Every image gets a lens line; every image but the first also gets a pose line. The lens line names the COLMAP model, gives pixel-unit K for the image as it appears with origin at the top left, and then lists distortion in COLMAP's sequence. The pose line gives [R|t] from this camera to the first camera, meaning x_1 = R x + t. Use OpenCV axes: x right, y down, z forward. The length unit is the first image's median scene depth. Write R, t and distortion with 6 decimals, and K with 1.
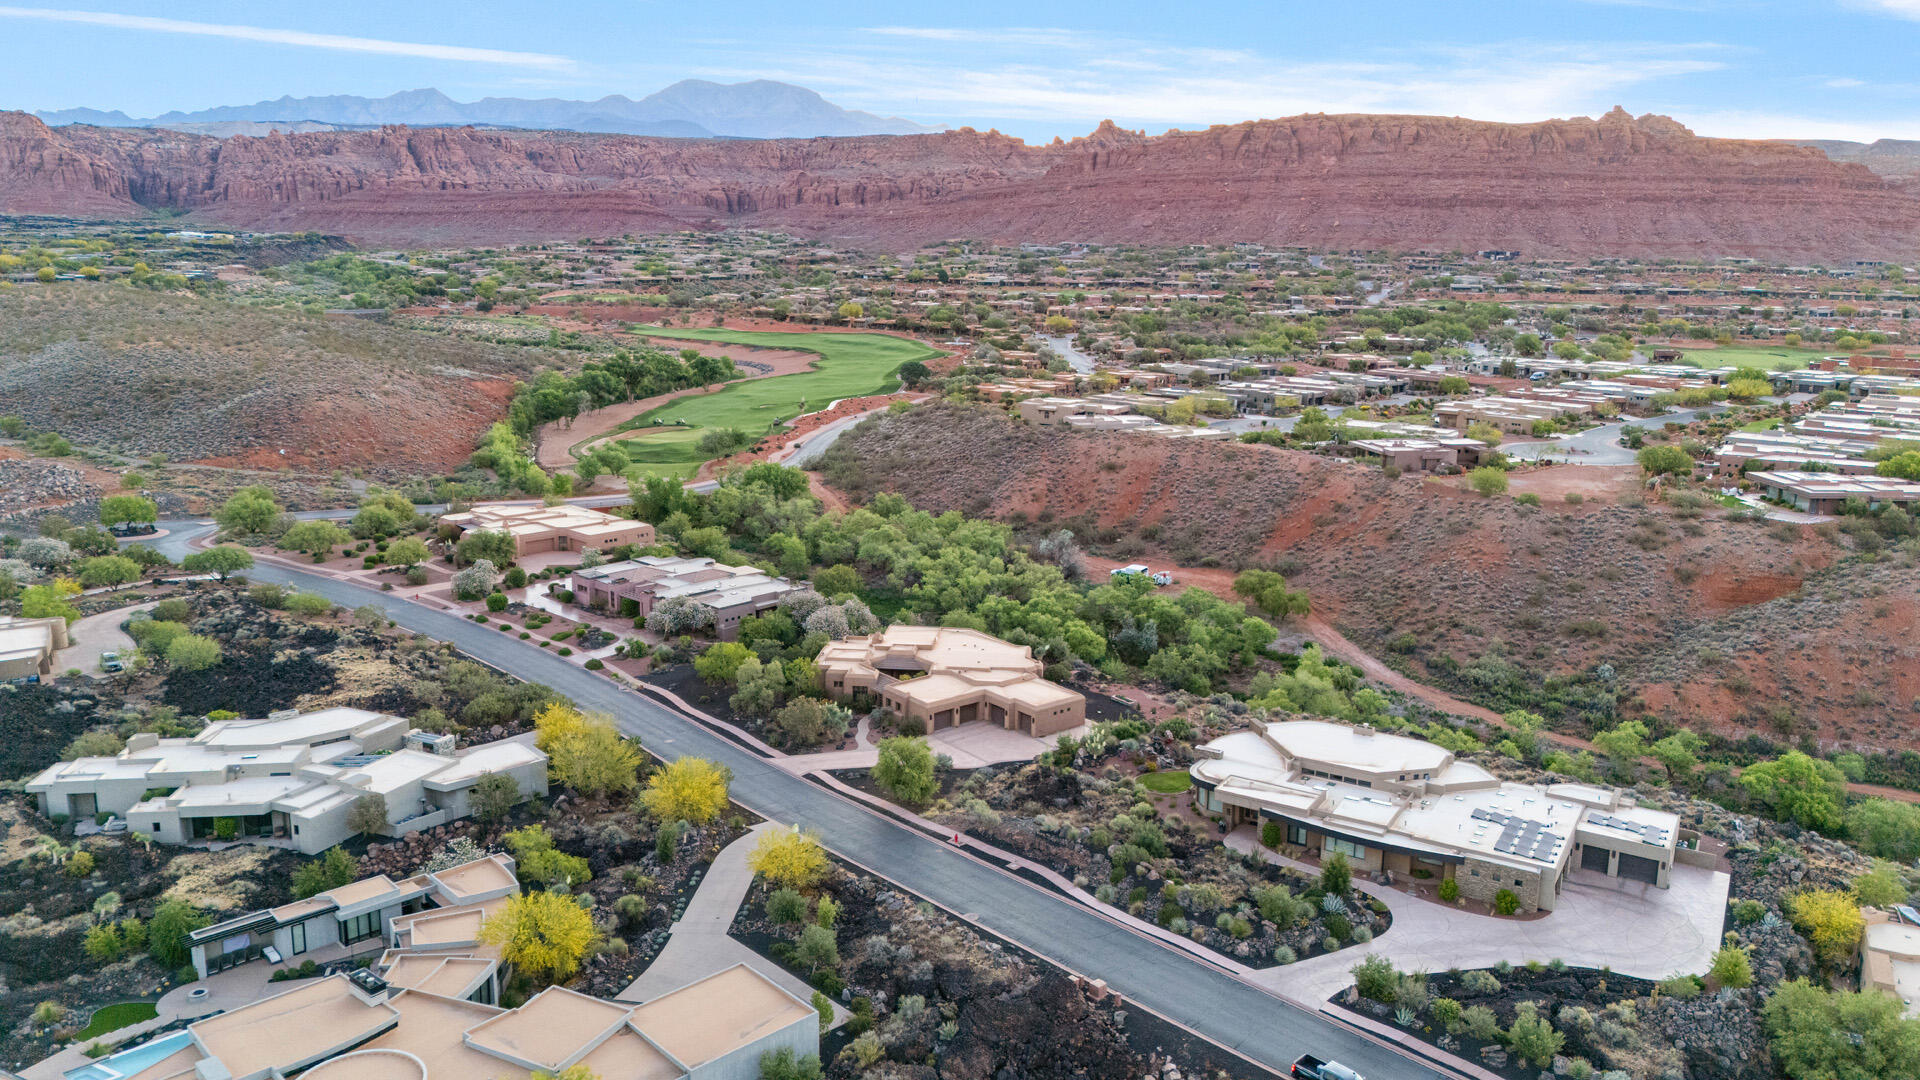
lens RADIAL K [[1400.1, 0, 956.7], [0, 1400.1, 539.0], [0, 0, 1]] dist [0.079837, -0.069516]
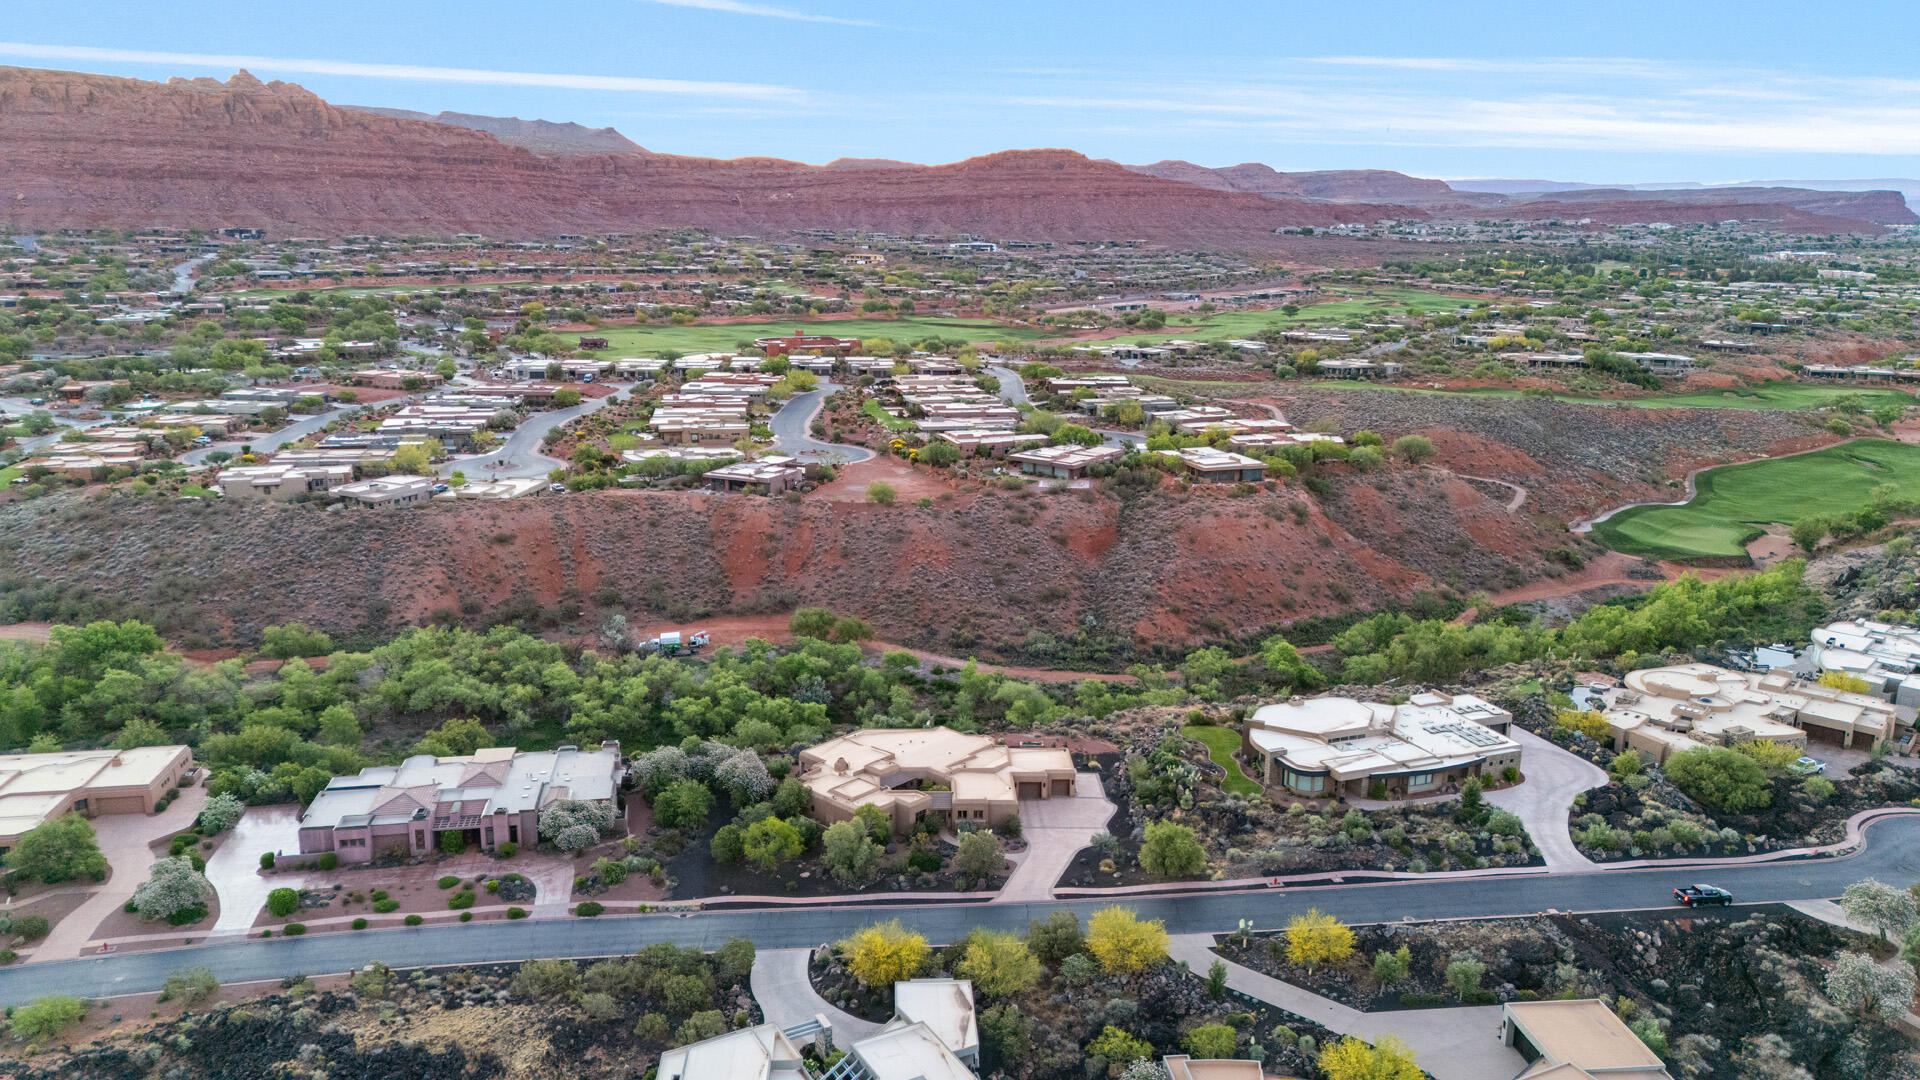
lens RADIAL K [[1400.1, 0, 956.7], [0, 1400.1, 539.0], [0, 0, 1]] dist [0.079837, -0.069516]
pose [[0.599775, -0.194491, 0.776172, -0.101336], [0.169795, 0.978855, 0.114072, -0.025014], [-0.781946, 0.063373, 0.620117, 0.043075]]
